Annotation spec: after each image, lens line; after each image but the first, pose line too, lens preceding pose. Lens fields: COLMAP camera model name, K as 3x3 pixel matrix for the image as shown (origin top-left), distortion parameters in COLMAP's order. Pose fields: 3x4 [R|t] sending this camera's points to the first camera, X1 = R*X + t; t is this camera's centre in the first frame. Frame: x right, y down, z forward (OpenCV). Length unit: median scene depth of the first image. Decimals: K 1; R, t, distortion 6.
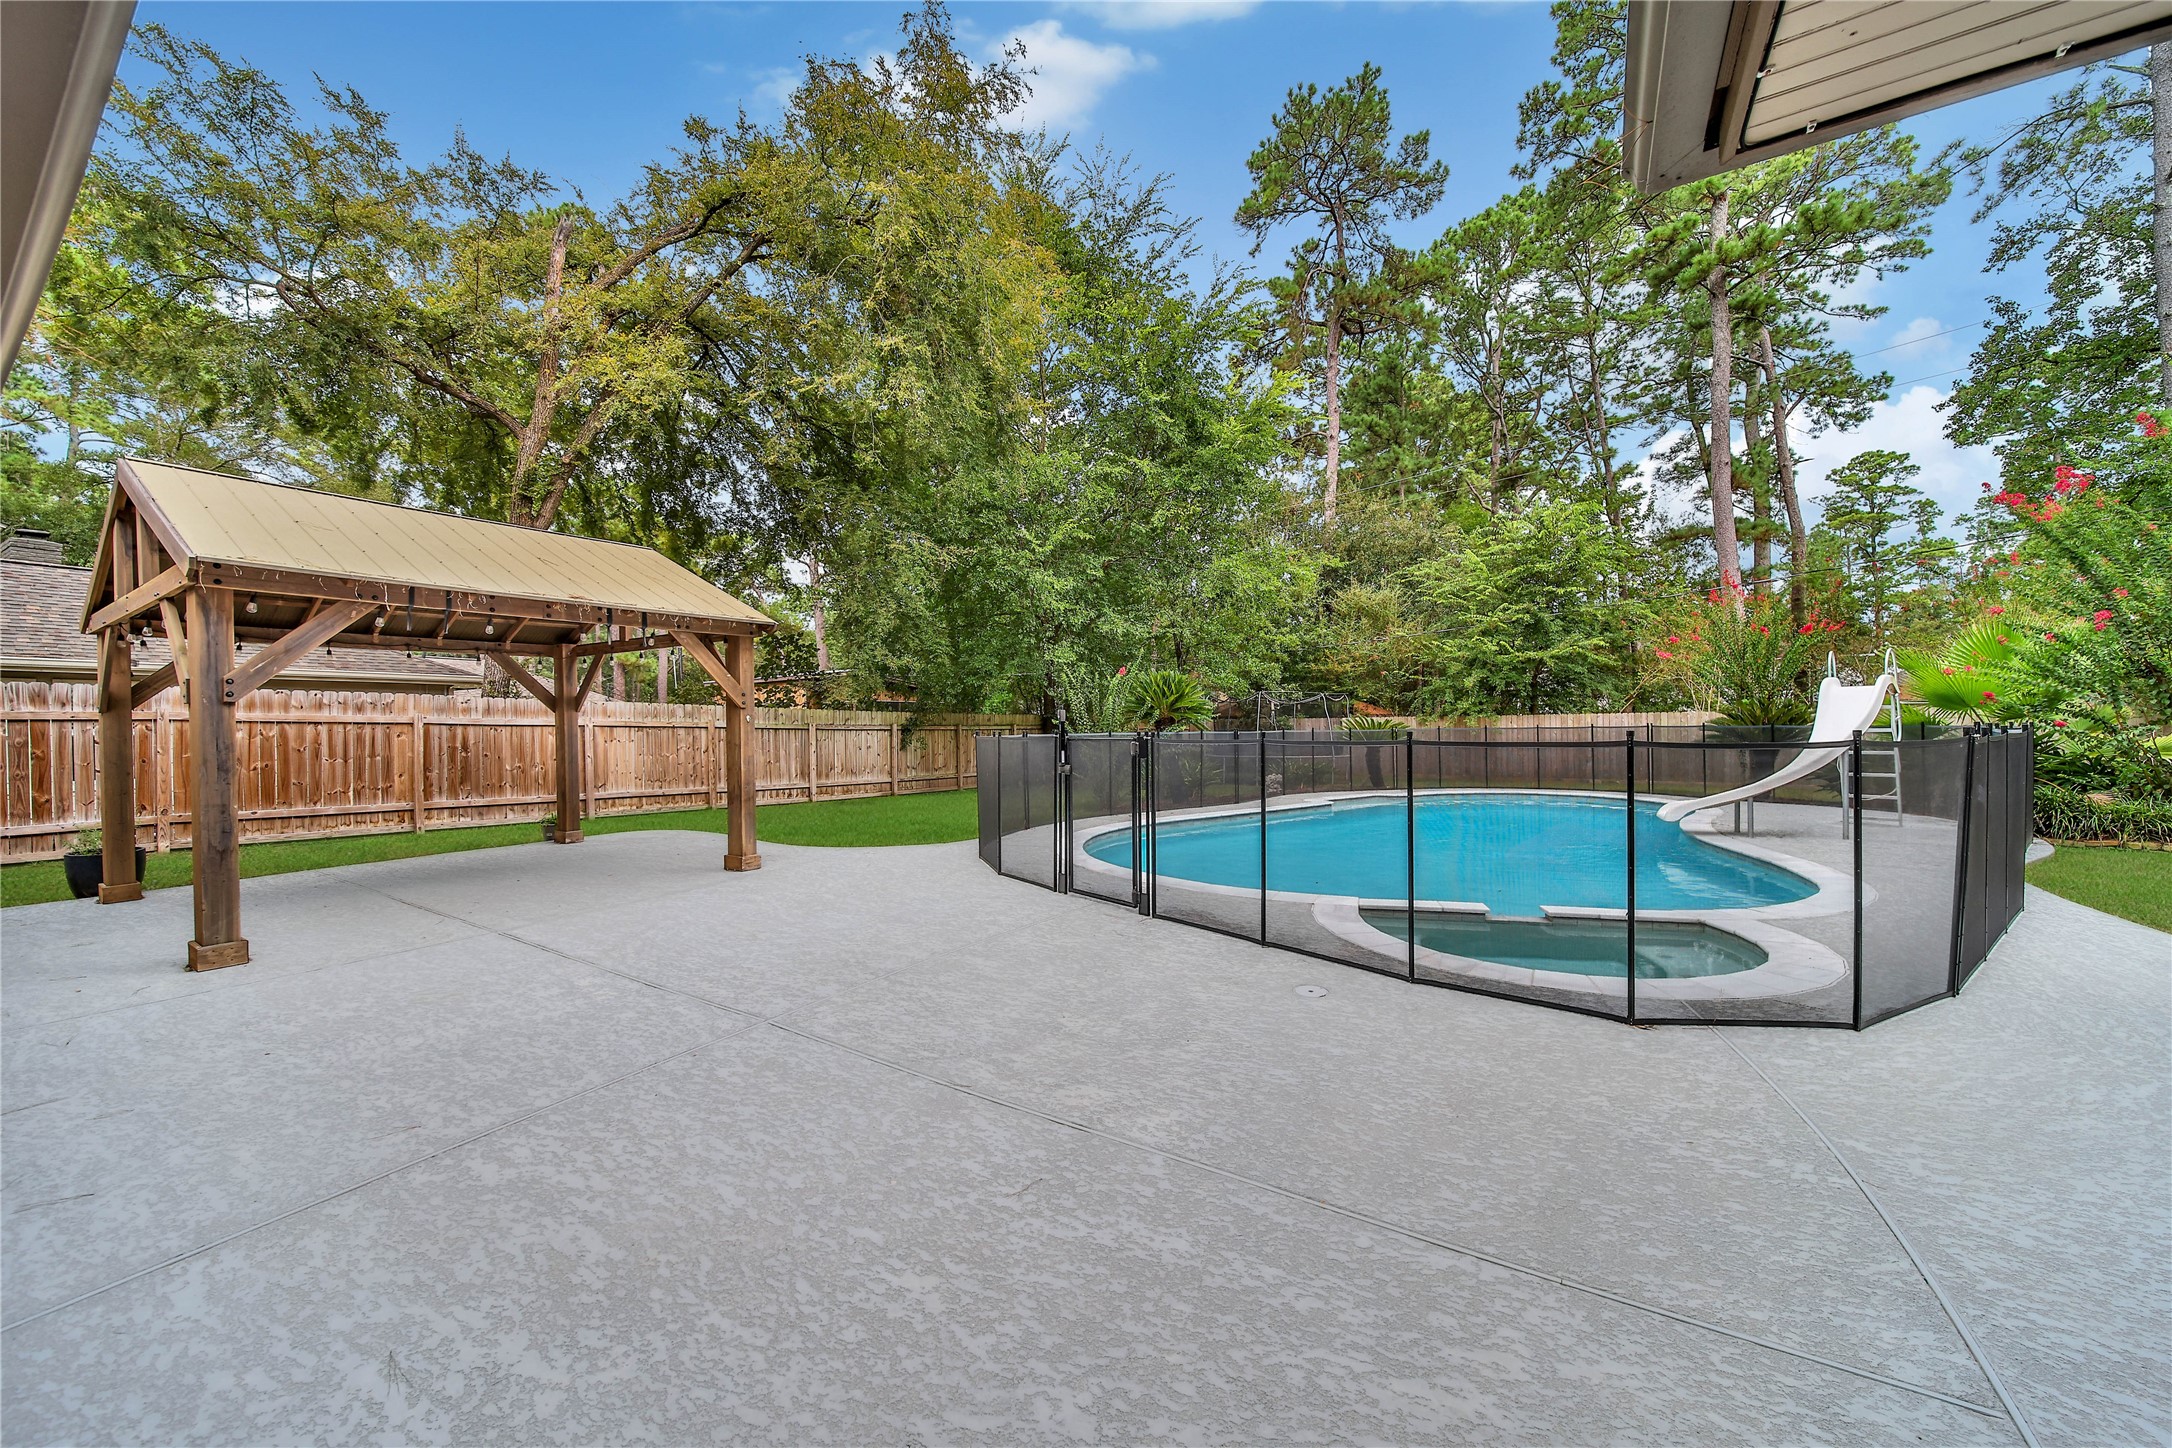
lens RADIAL K [[785.9, 0, 1084.4], [0, 785.9, 736.1], [0, 0, 1]] dist [-0.001929, -0.000491]
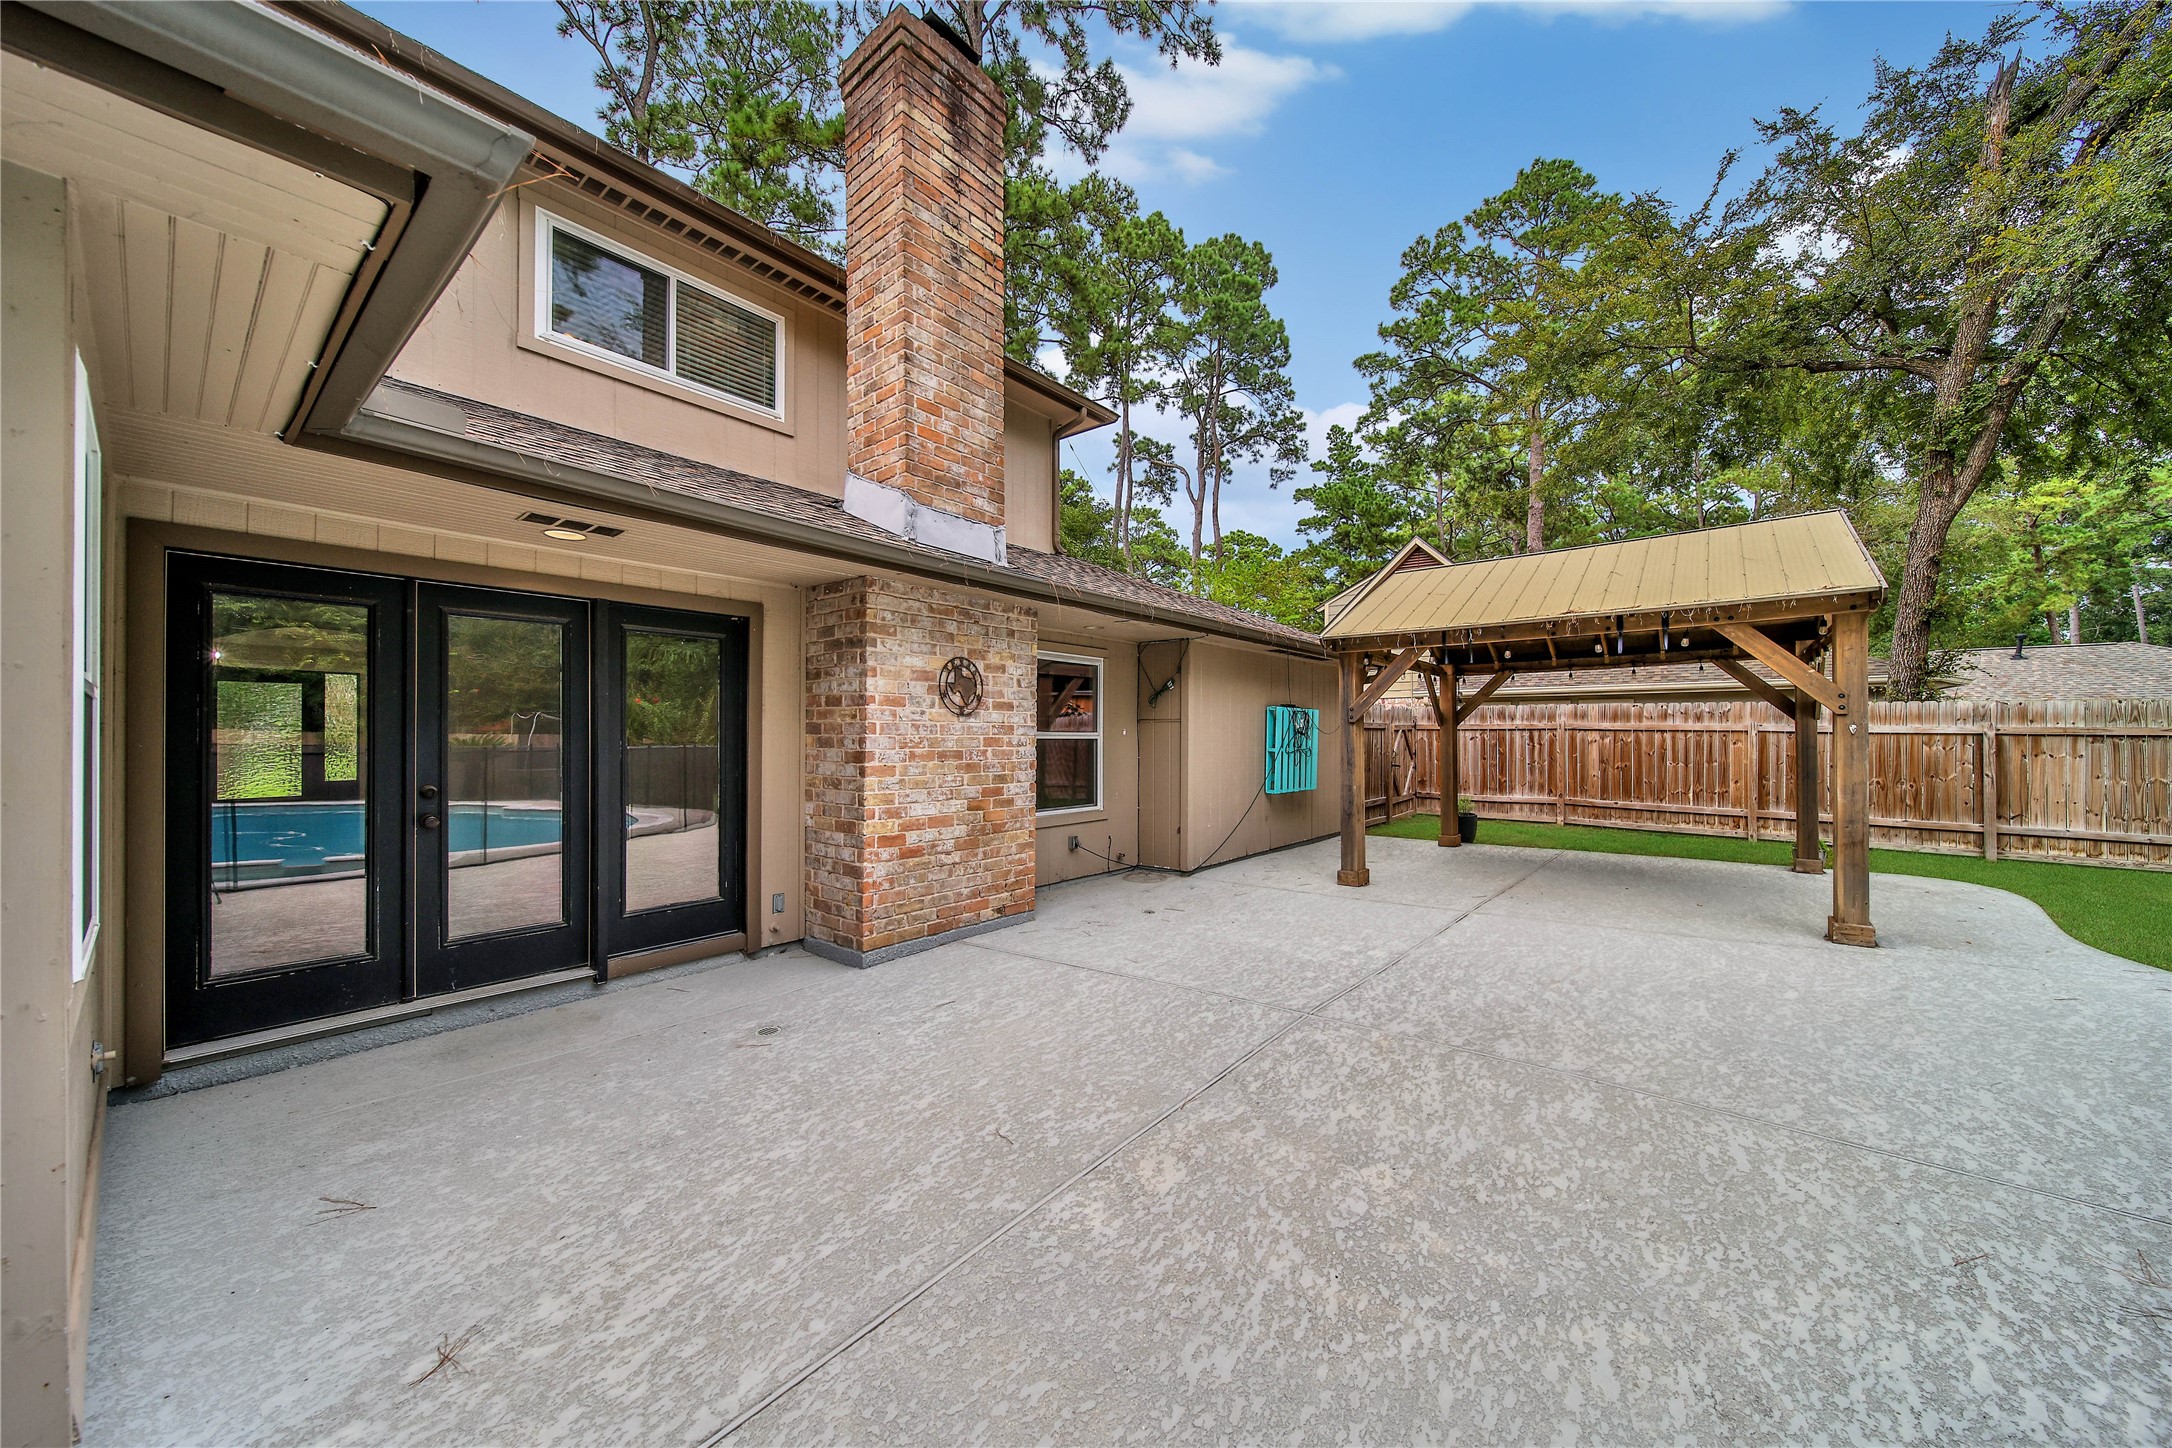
lens RADIAL K [[778.7, 0, 1086.0], [0, 778.7, 724.0], [0, 0, 1]] dist [-0.002043, -0.000379]
pose [[-0.124491, -0.006074, -0.992202, 0.267410], [-0.011421, 0.999924, -0.004689, -0.012120], [0.992155, 0.010748, -0.124551, 0.310573]]
